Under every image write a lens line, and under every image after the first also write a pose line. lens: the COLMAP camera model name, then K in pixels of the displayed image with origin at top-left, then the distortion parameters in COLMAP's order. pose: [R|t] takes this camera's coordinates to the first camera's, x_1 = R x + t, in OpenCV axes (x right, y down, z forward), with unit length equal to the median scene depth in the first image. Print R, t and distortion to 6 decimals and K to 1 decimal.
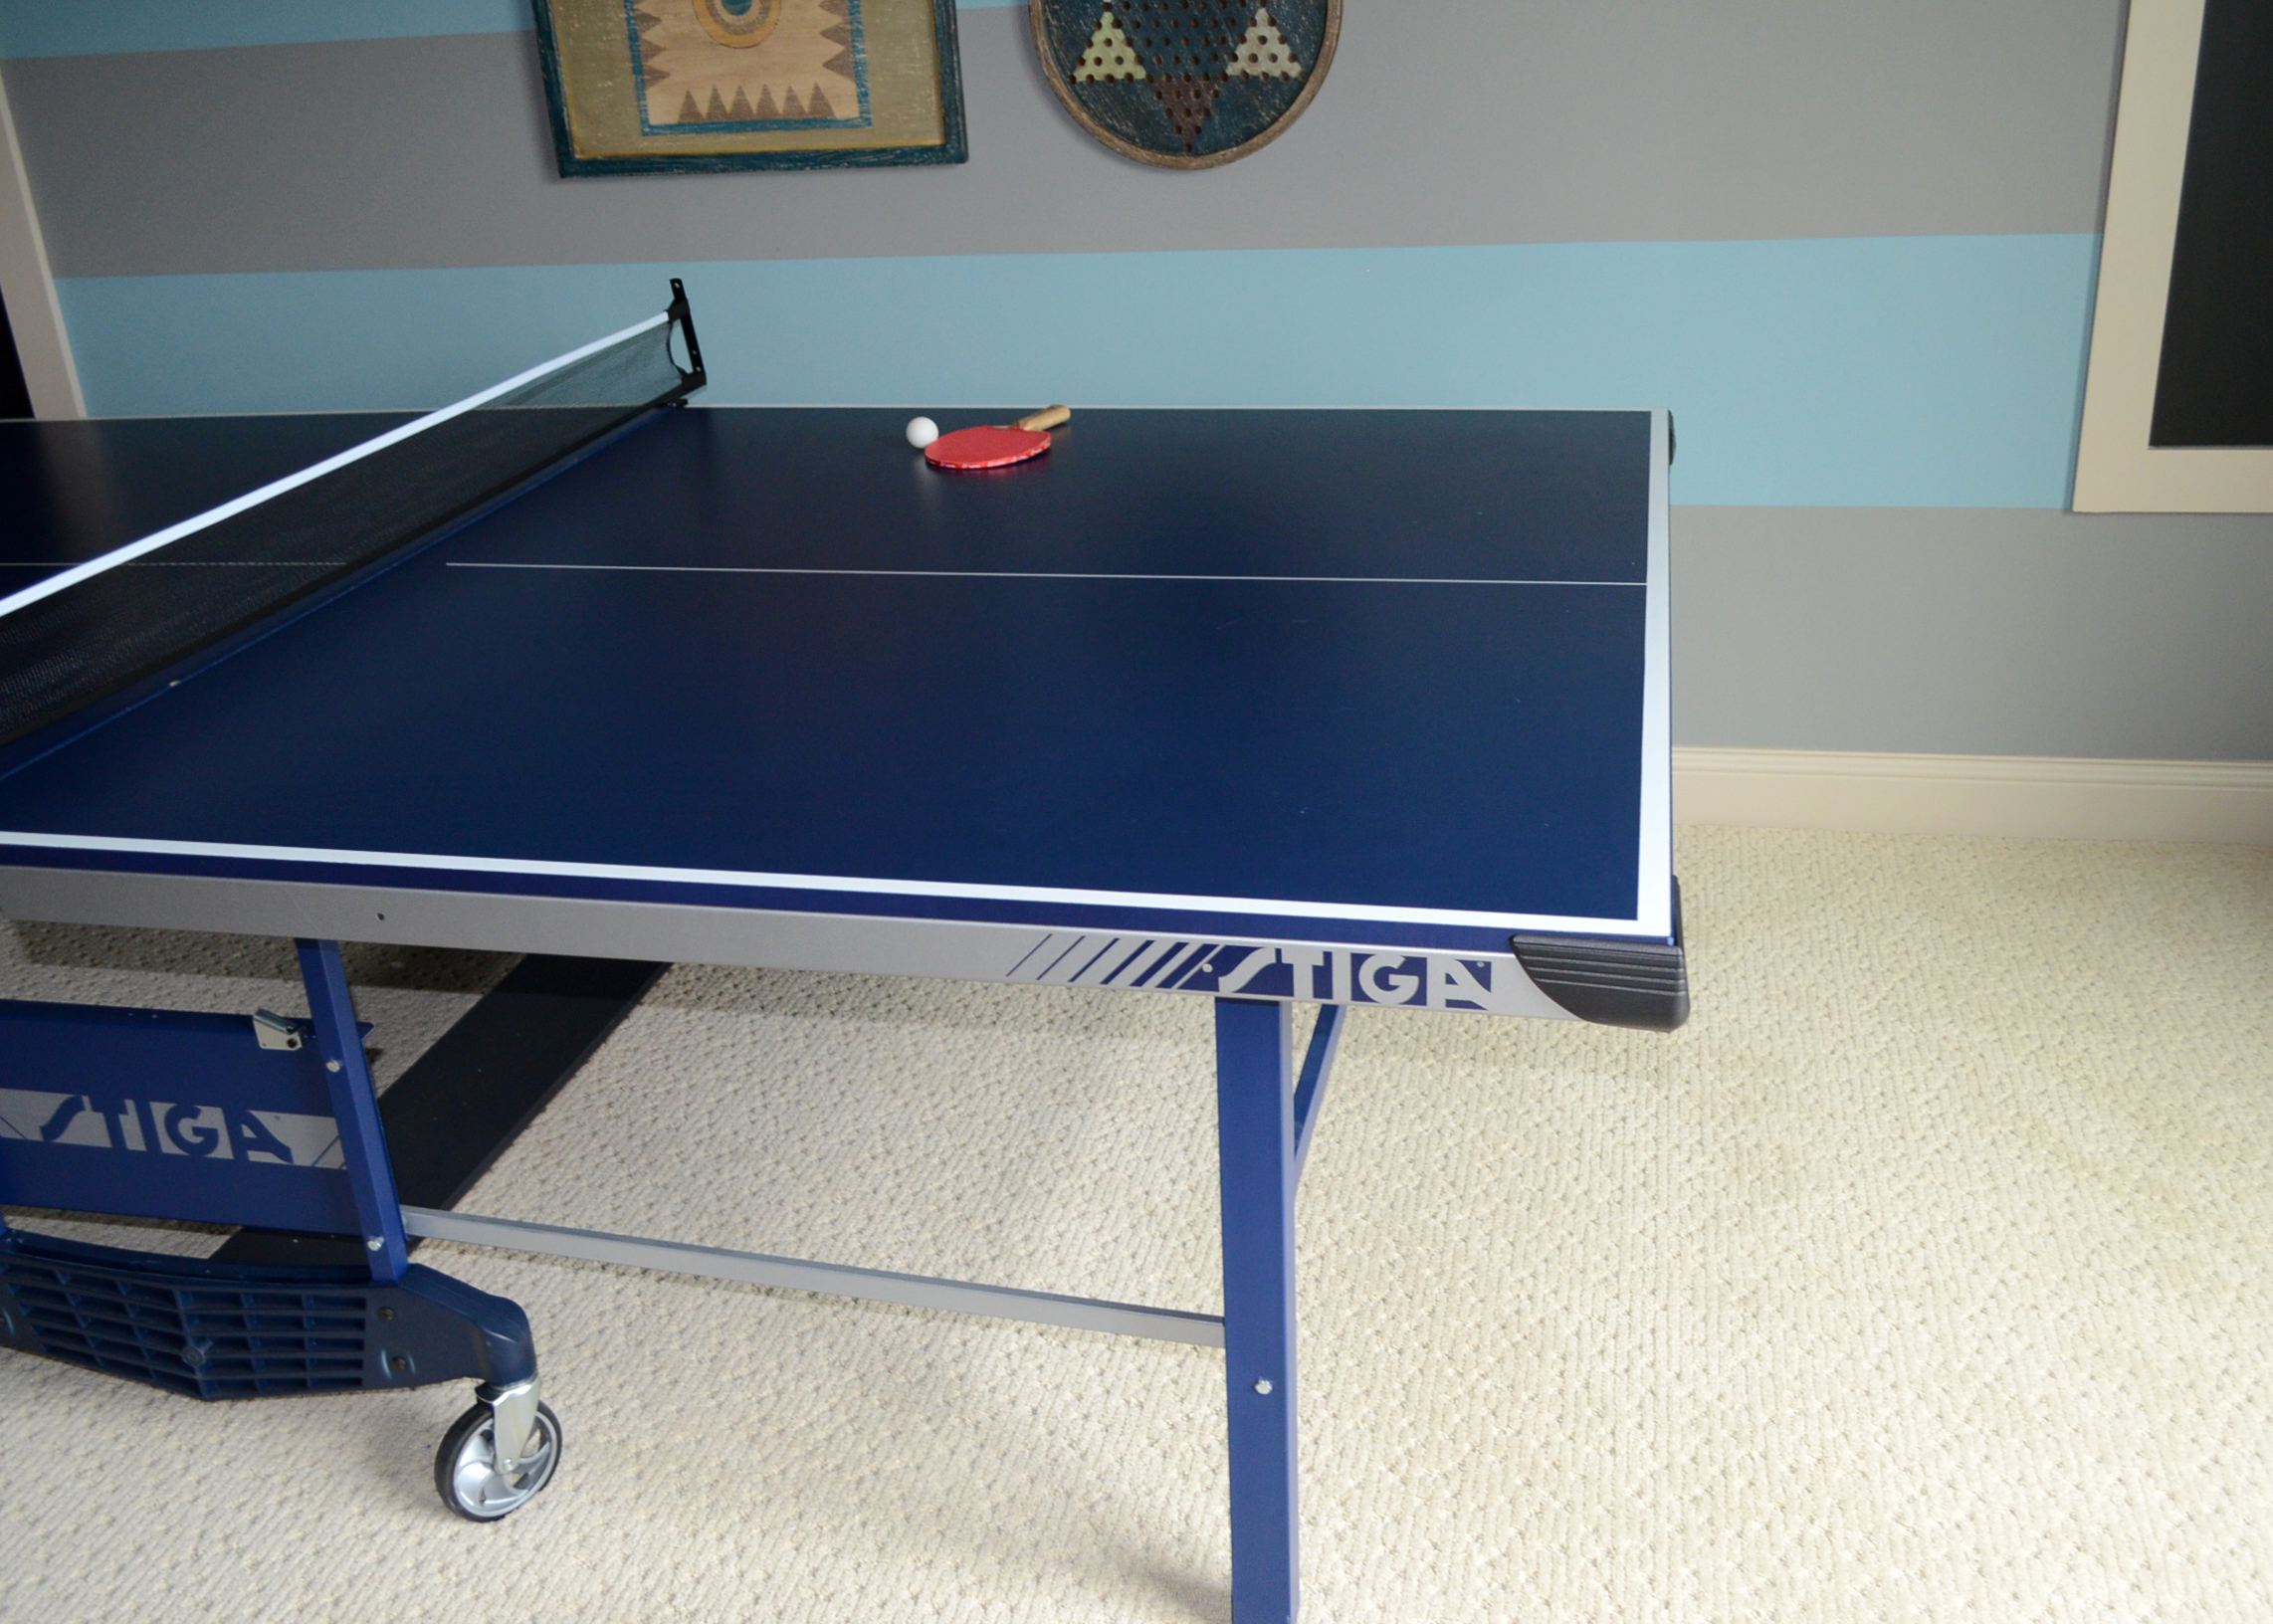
lens RADIAL K [[2105.9, 0, 1136.5], [0, 2105.9, 812.0], [0, 0, 1]] dist [-0.039625, -0.002082]
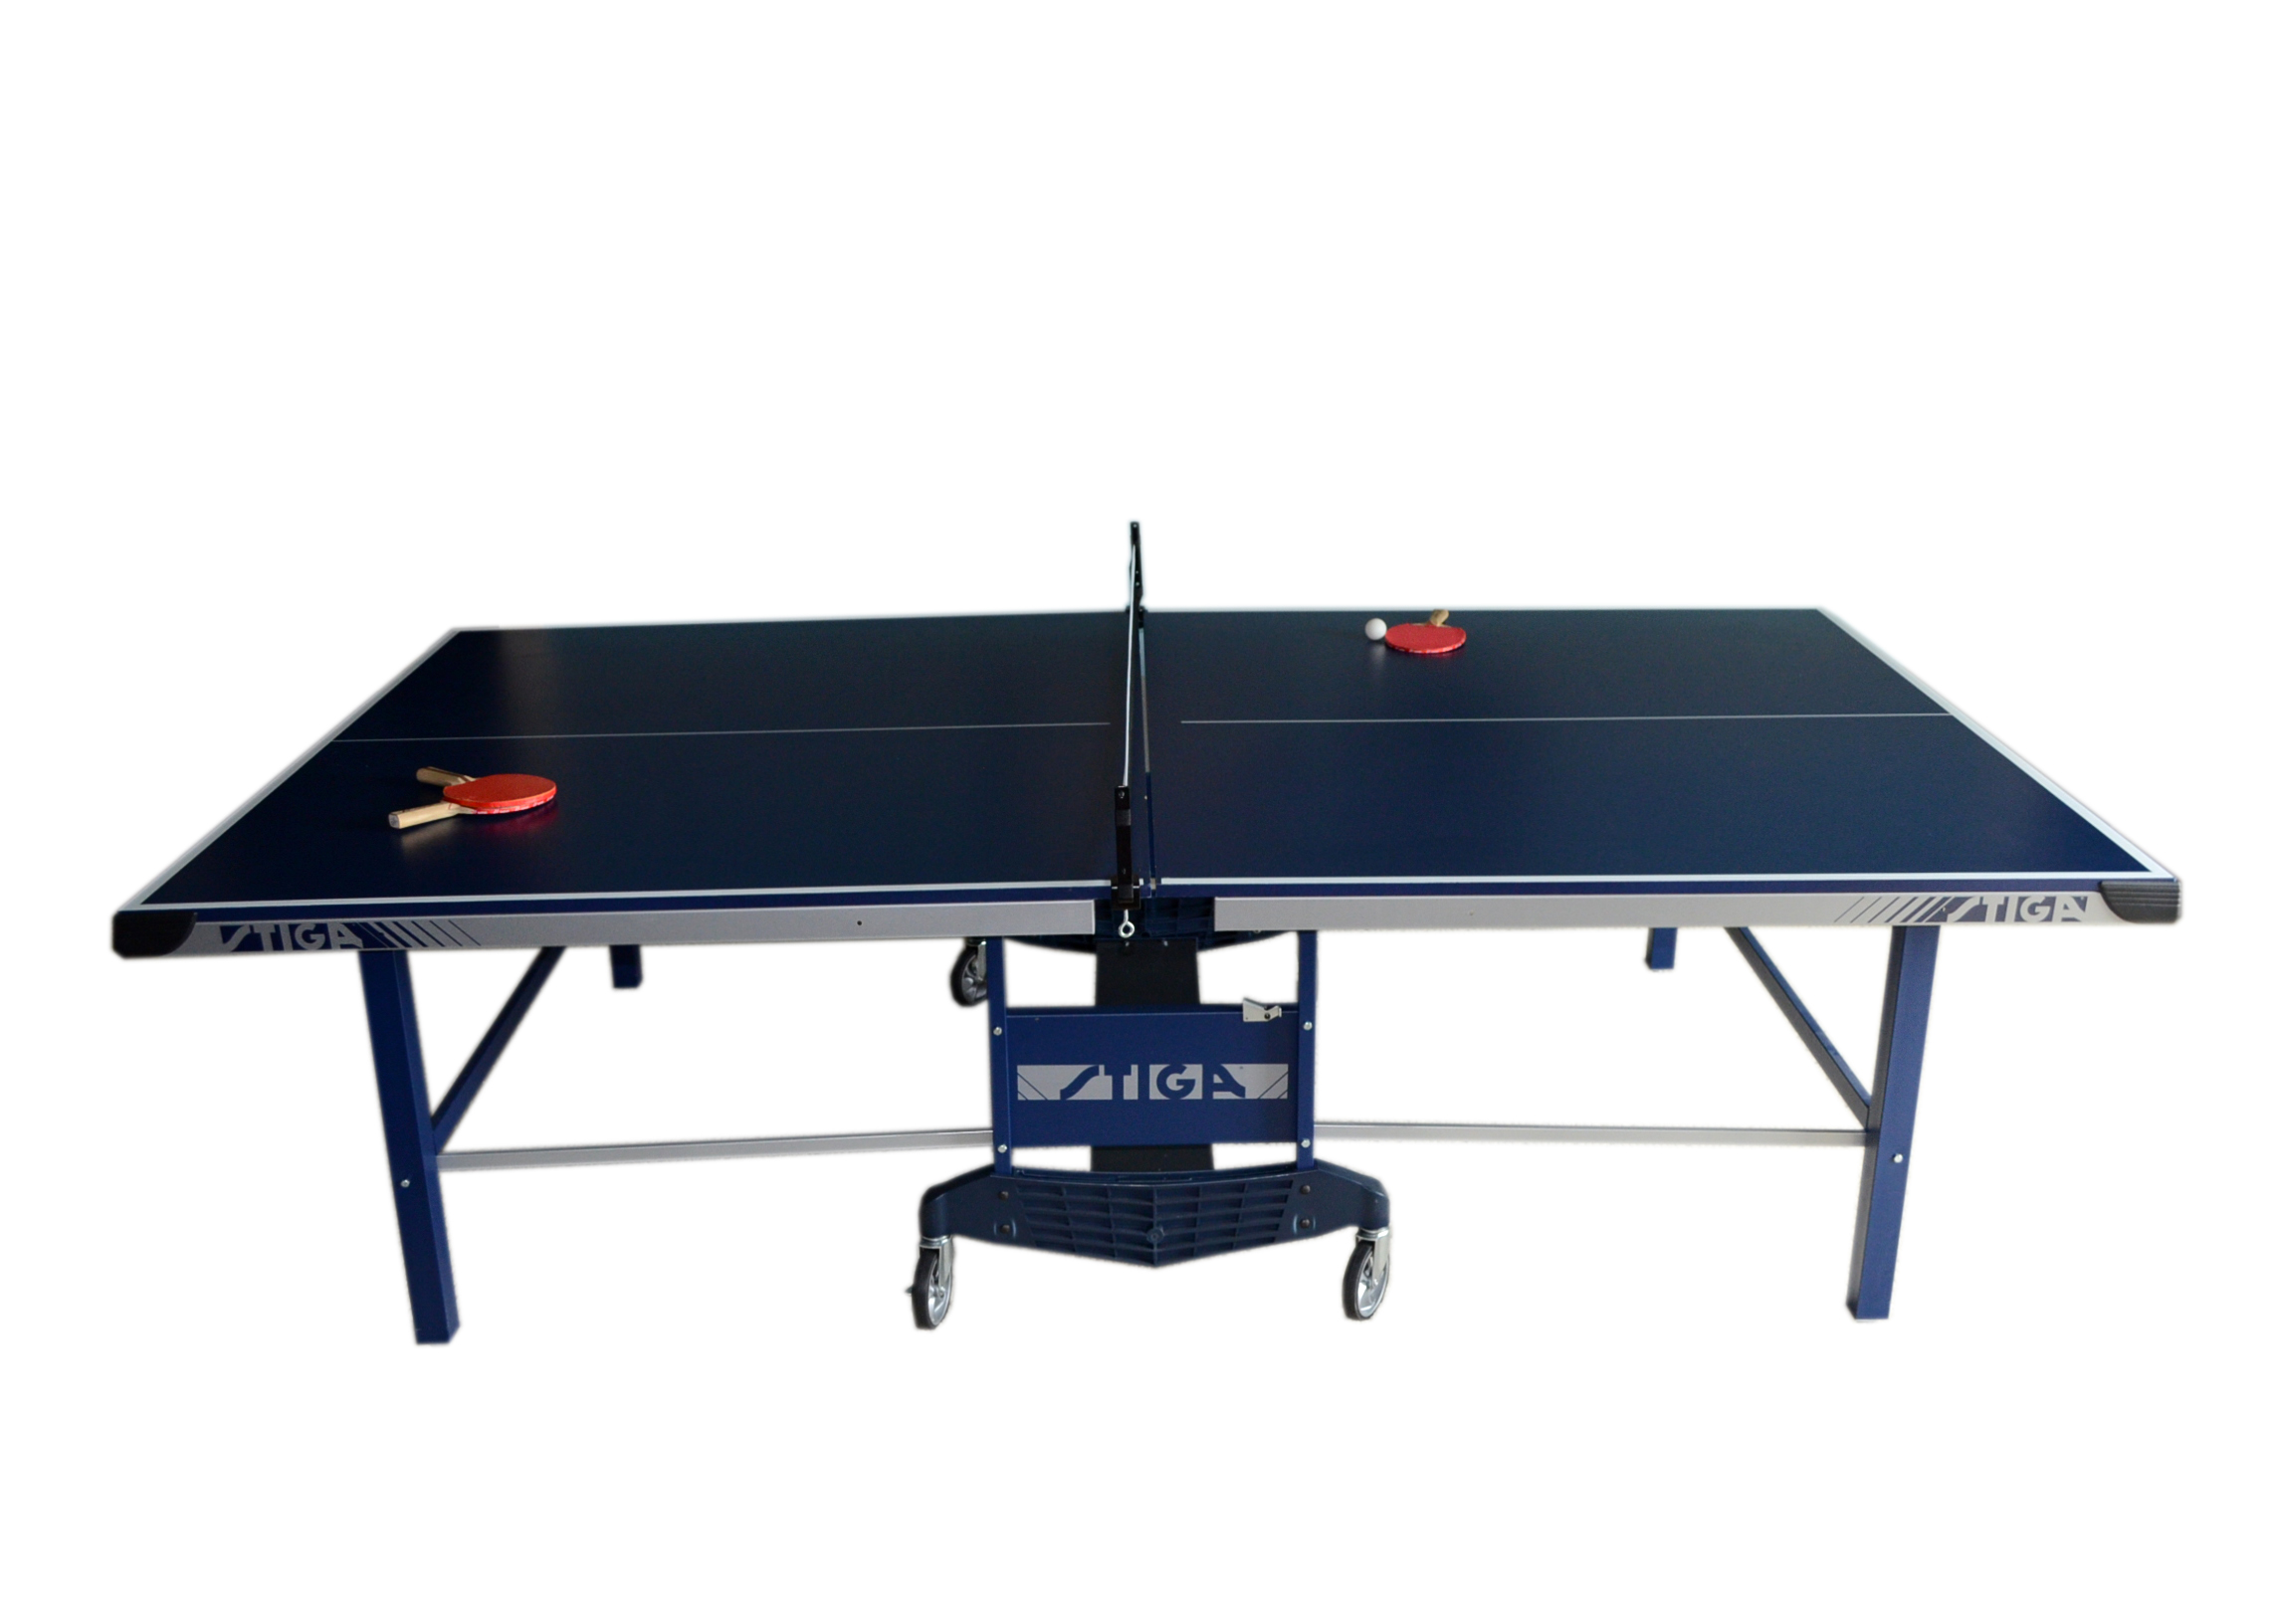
lens RADIAL K [[2105.9, 0, 1136.5], [0, 2105.9, 812.0], [0, 0, 1]] dist [-0.039625, -0.002082]
pose [[0.972105, -0.031659, 0.232401, -0.846820], [0.049194, 0.996330, -0.070044, 0.060829], [-0.229330, 0.079523, 0.970095, -0.538774]]
